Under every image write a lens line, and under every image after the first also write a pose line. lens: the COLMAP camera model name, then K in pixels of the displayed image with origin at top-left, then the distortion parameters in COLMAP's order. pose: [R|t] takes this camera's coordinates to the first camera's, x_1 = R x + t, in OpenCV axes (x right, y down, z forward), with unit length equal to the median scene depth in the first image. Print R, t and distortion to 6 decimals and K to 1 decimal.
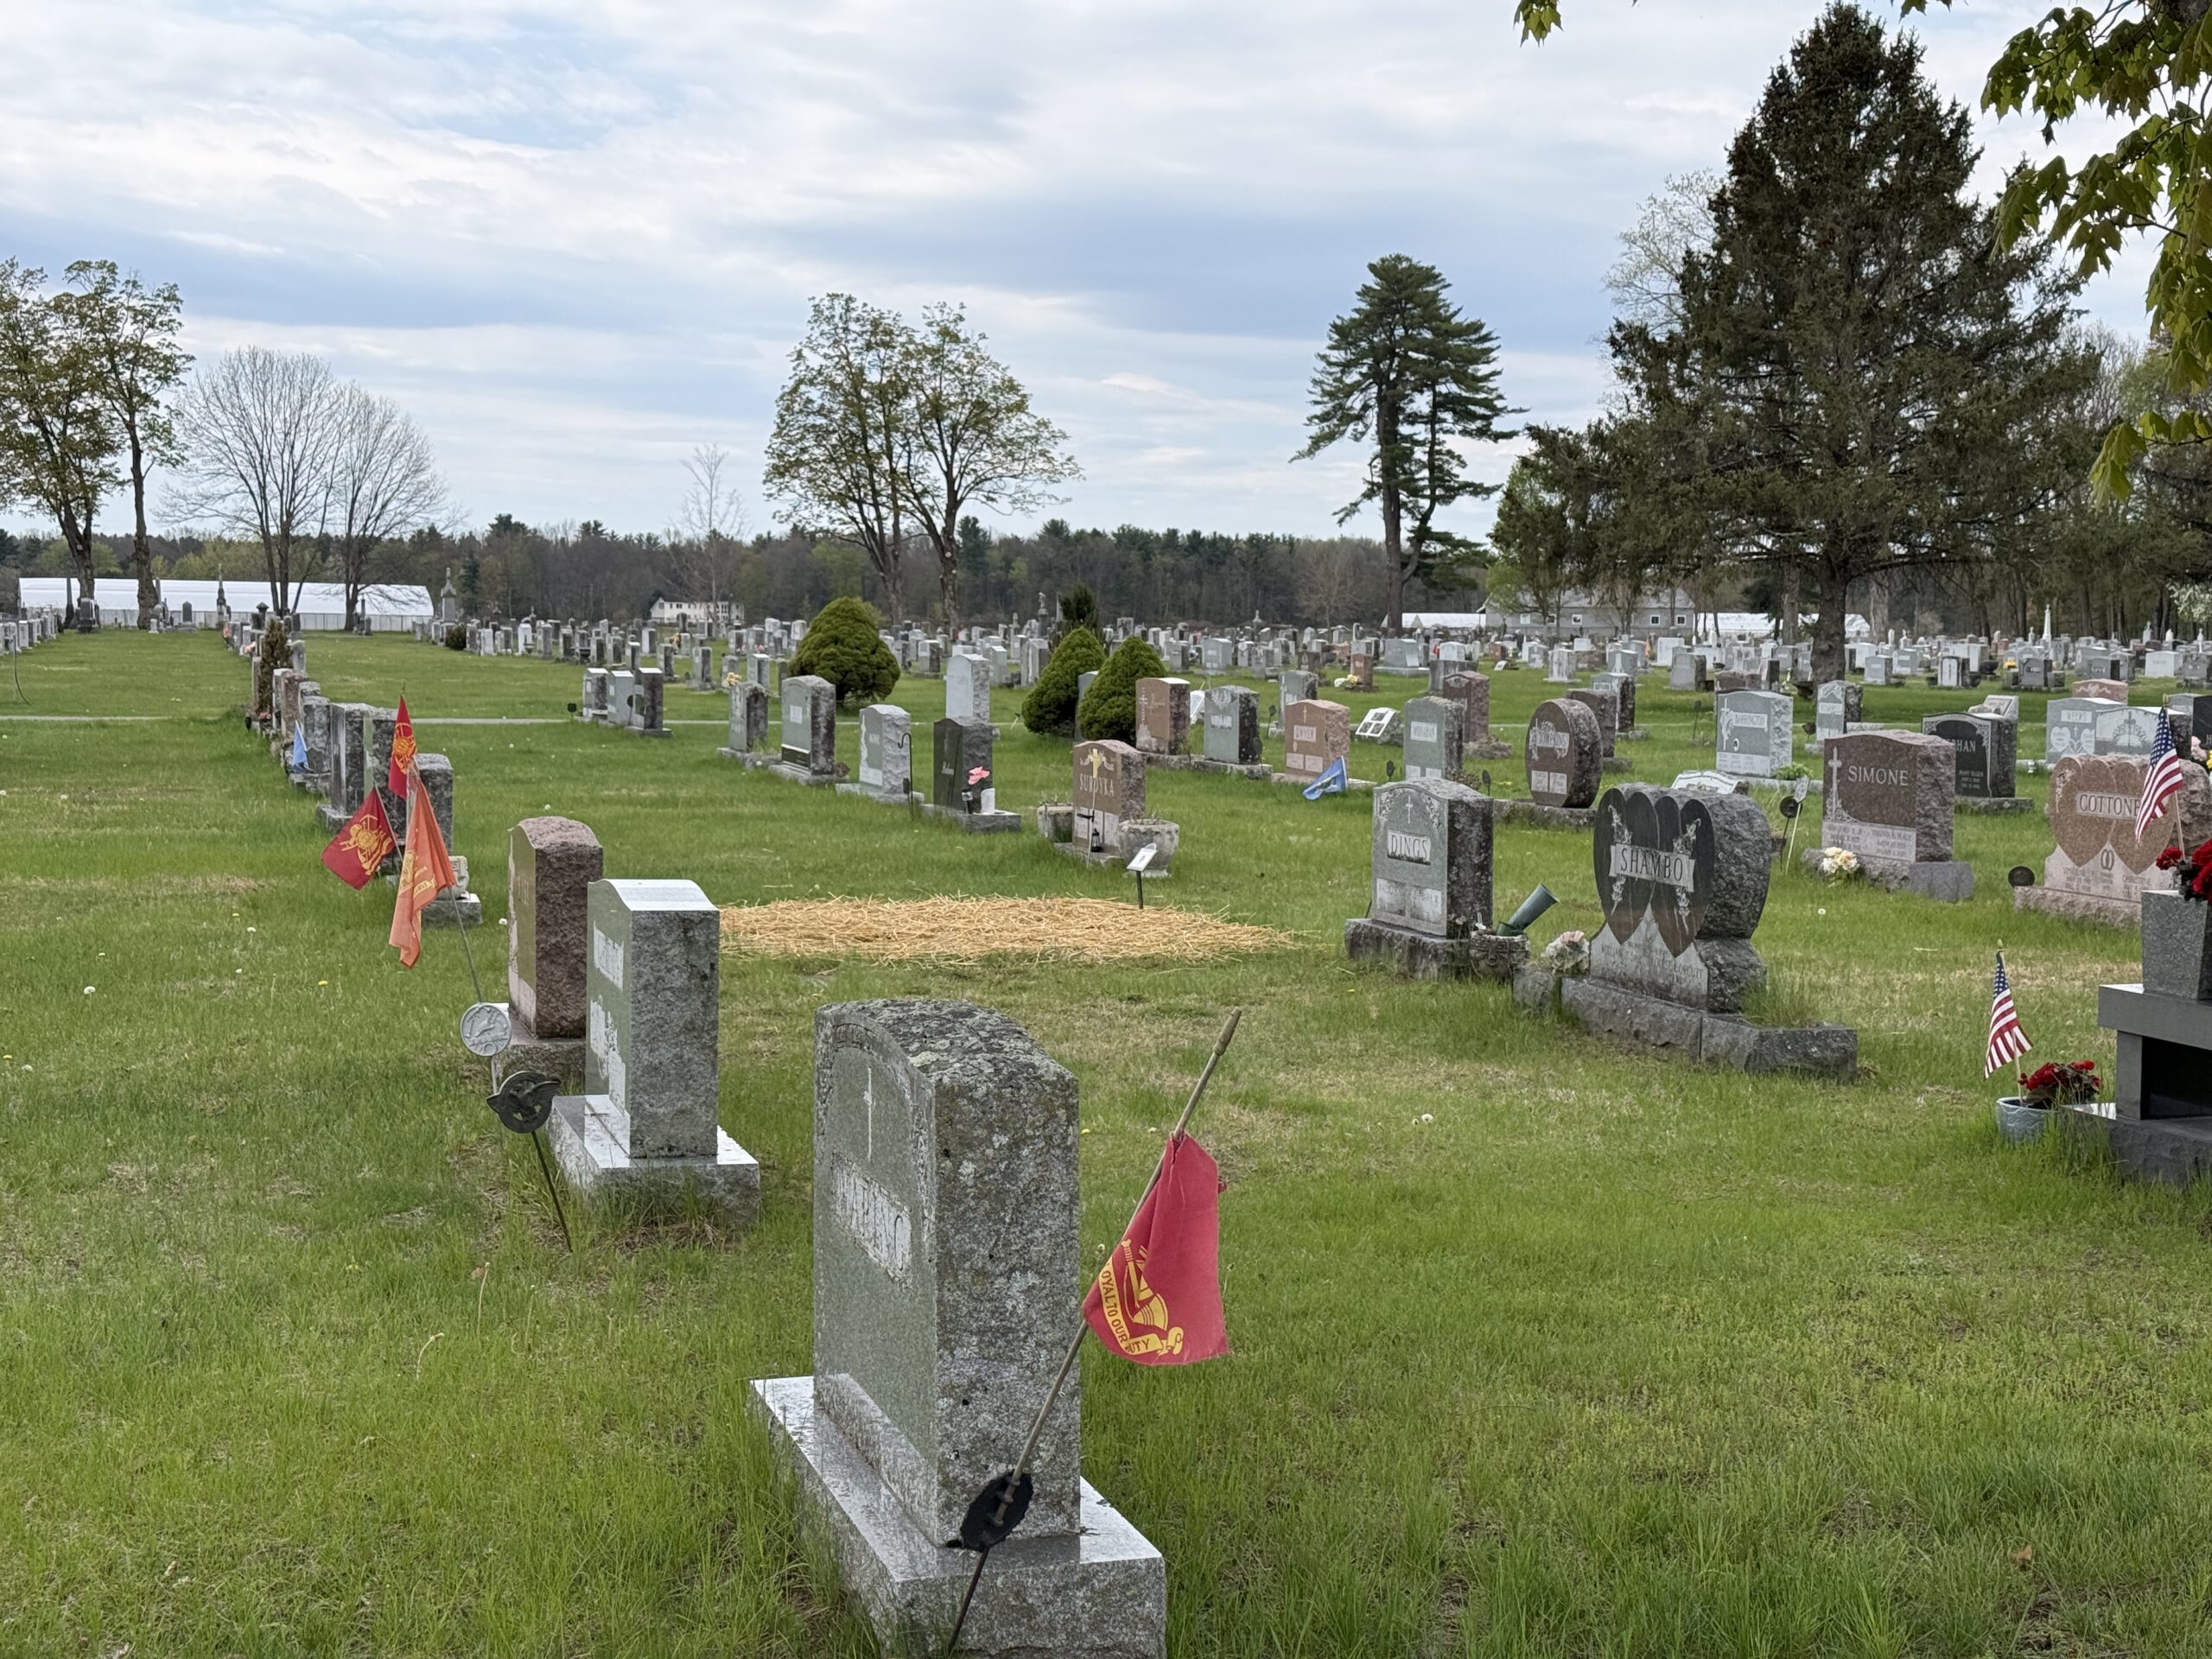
lens RADIAL K [[3113.6, 0, 1107.6], [0, 3113.6, 832.1], [0, 0, 1]] dist [0.138107, 0.000000]
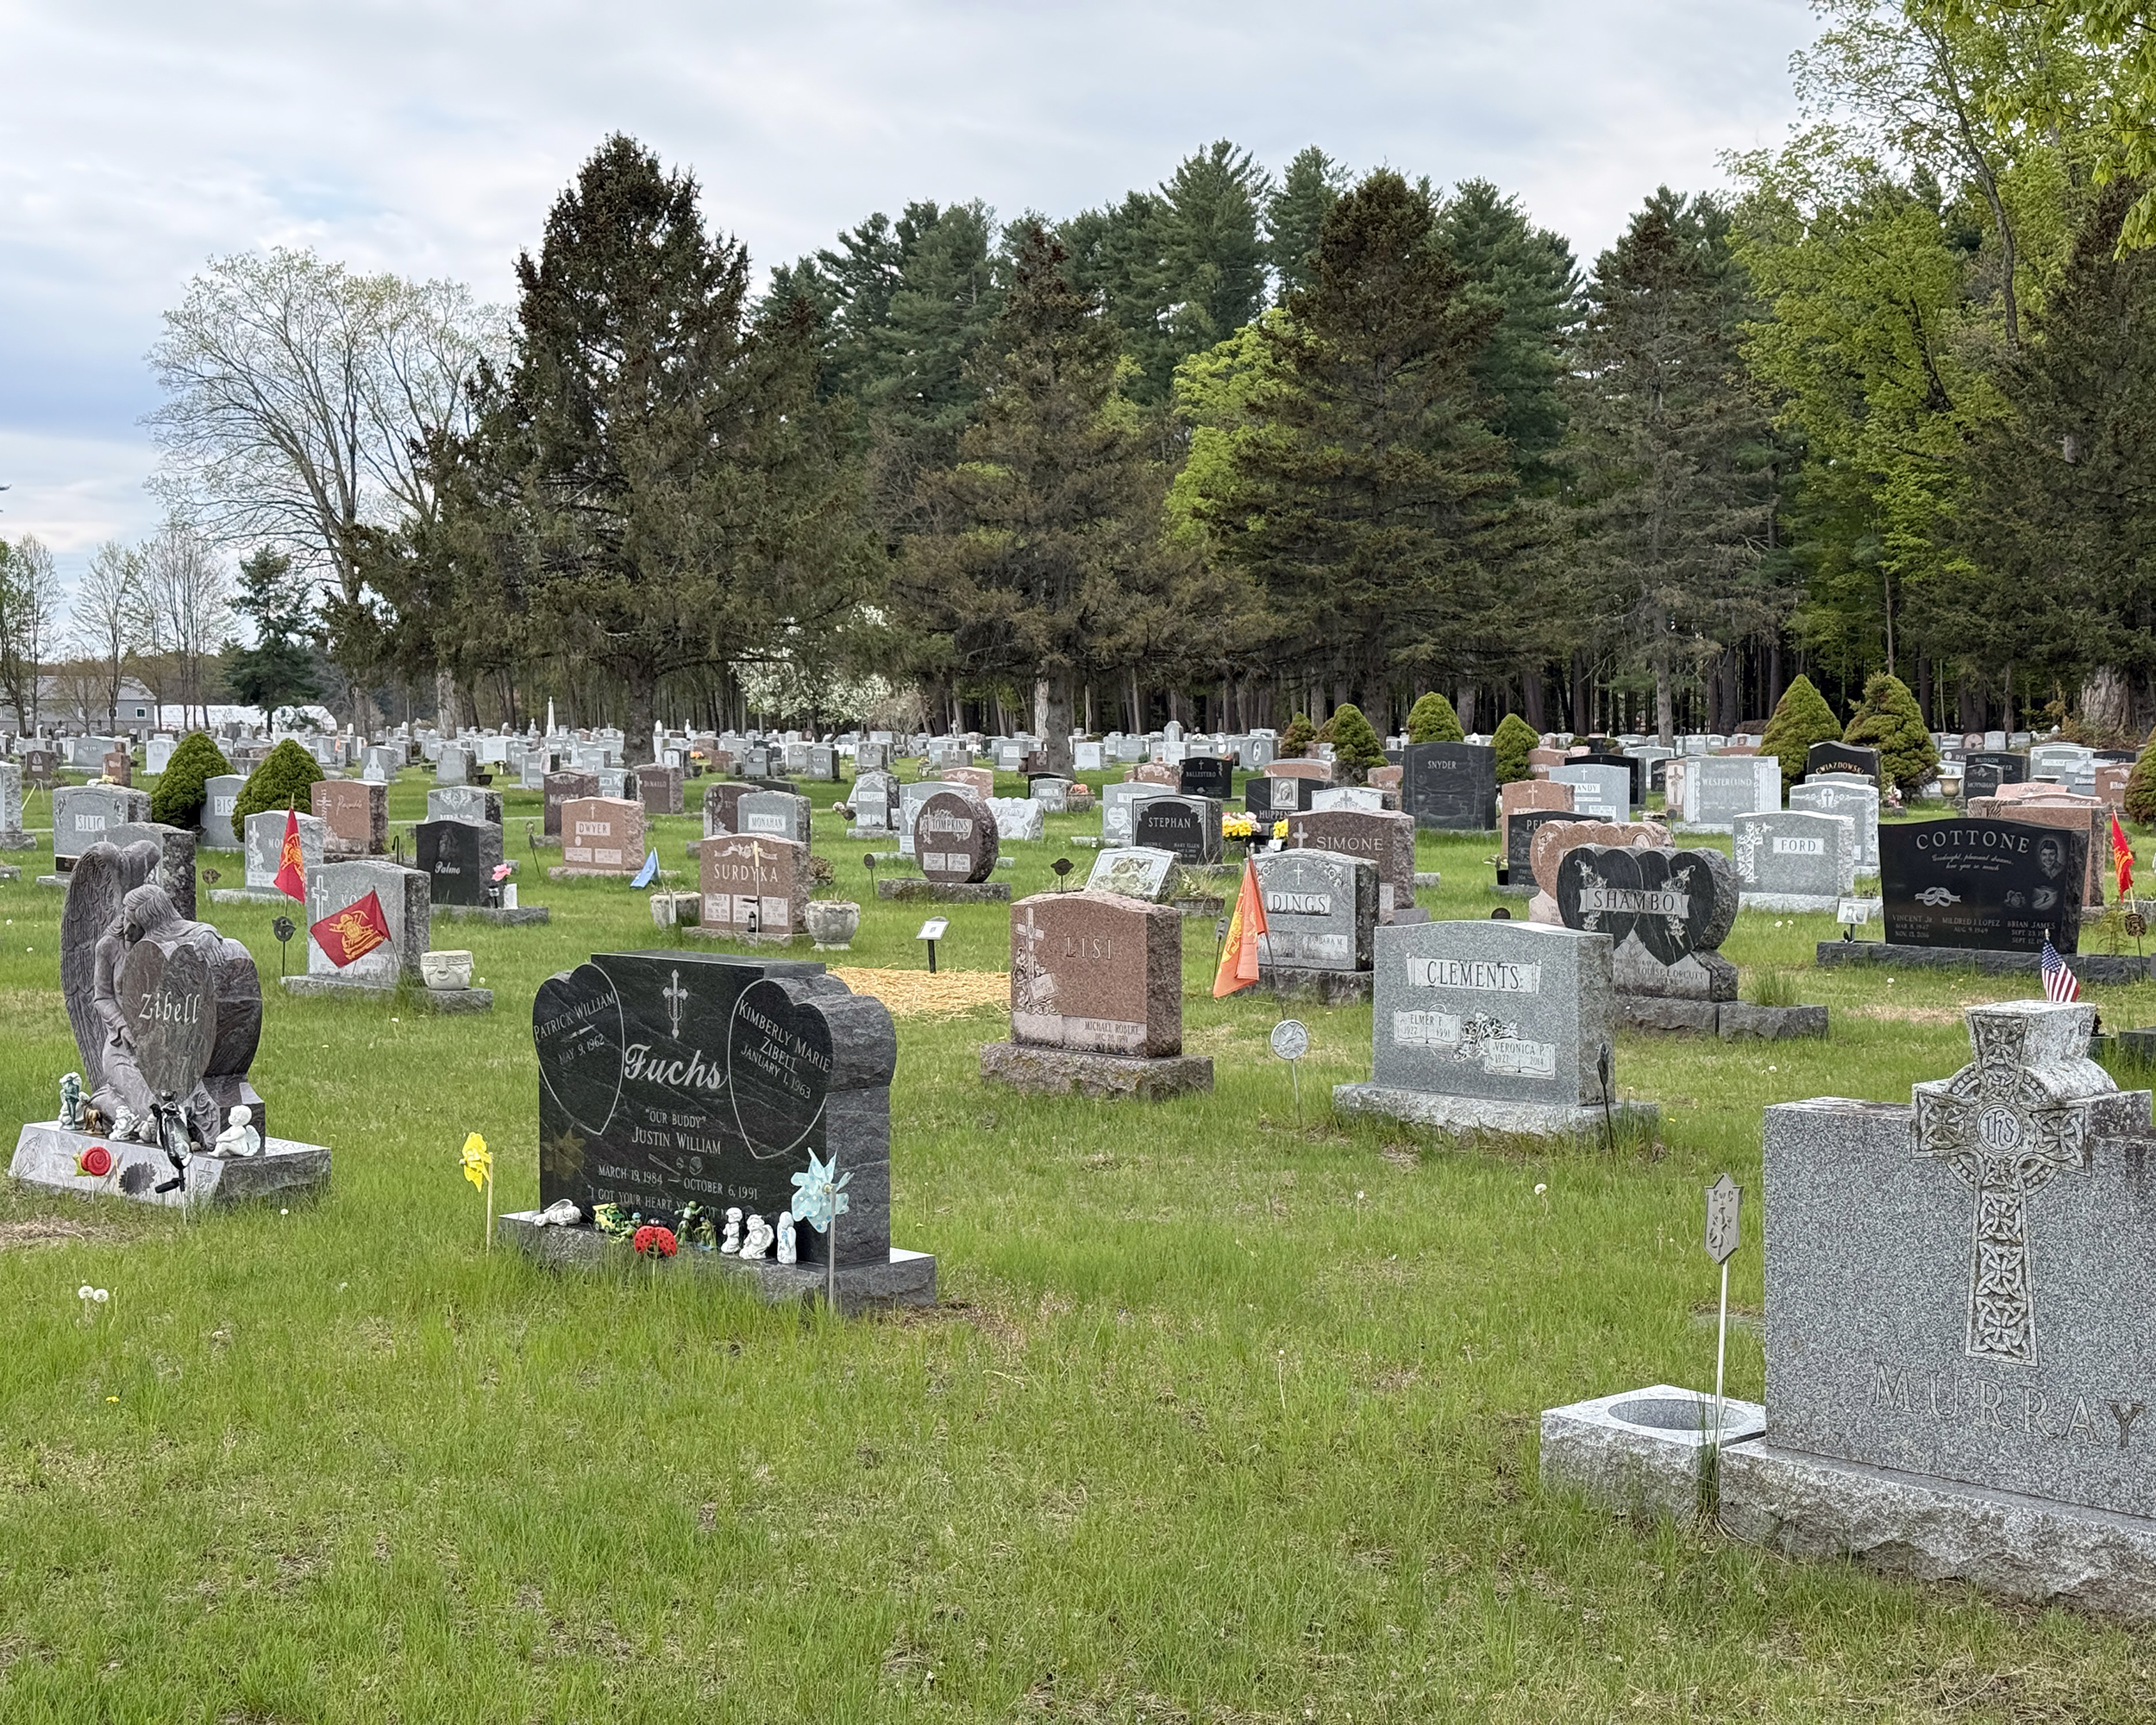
lens RADIAL K [[3287.8, 0, 1076.8], [0, 3287.8, 857.5], [0, 0, 1]] dist [0.142428, 0.000000]
pose [[0.874250, -0.032808, 0.484365, -0.409779], [0.043876, 0.998970, -0.011530, -0.001546], [-0.483488, 0.031332, 0.874790, -0.088041]]
